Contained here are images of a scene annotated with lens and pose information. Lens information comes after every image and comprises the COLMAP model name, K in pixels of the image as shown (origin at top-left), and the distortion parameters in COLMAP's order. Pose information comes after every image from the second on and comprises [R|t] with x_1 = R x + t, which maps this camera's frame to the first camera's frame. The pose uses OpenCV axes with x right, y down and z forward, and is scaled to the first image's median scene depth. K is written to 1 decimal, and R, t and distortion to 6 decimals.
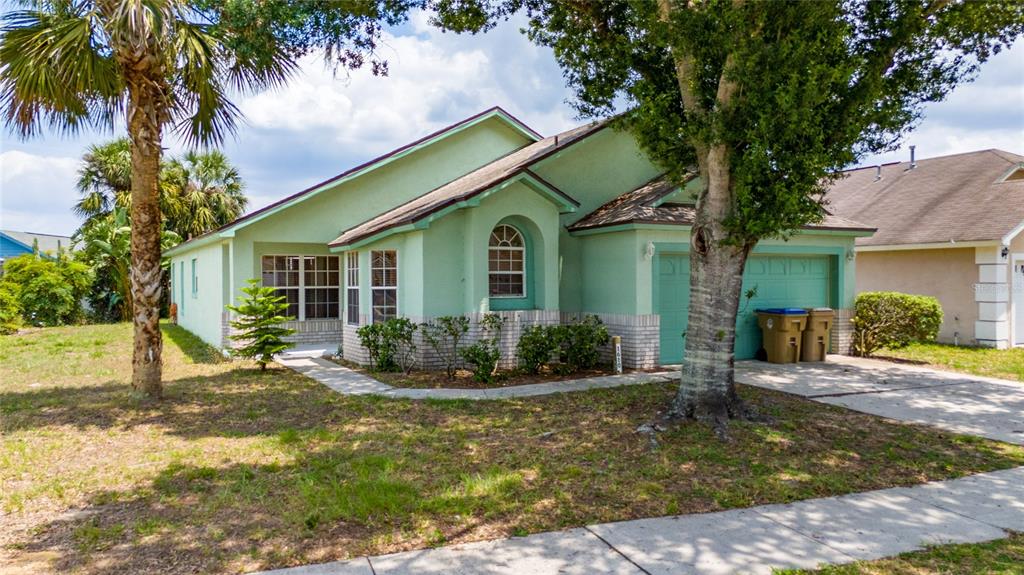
lens RADIAL K [[764.5, 0, 515.6], [0, 764.5, 284.1], [0, 0, 1]] dist [0.059404, -0.050363]
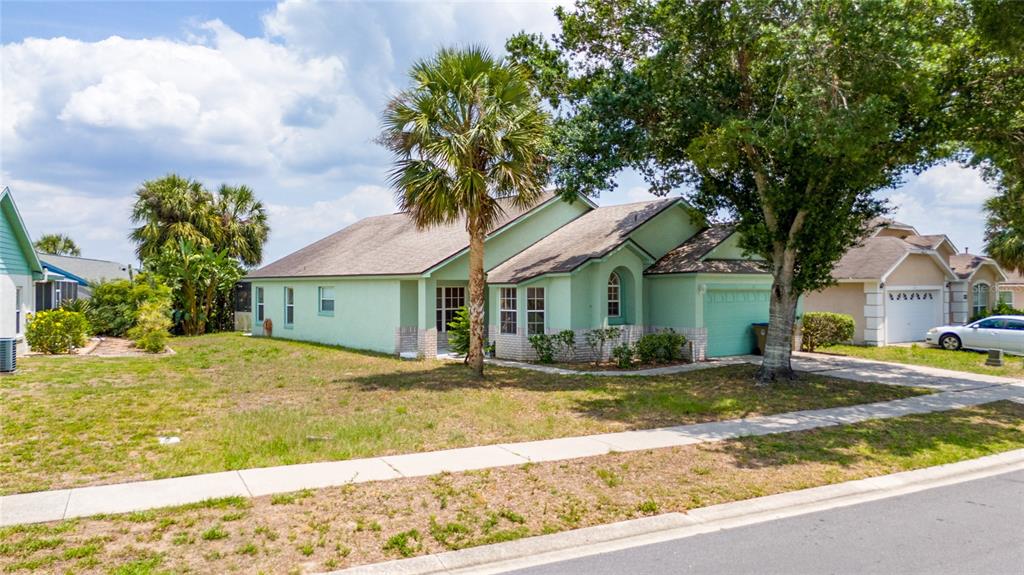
lens RADIAL K [[764.5, 0, 515.6], [0, 764.5, 284.1], [0, 0, 1]] dist [0.059404, -0.050363]
pose [[0.984207, 0.002955, 0.176996, -0.517191], [-0.000902, 0.999931, -0.011679, -0.033932], [-0.177019, 0.011335, 0.984142, -0.565765]]
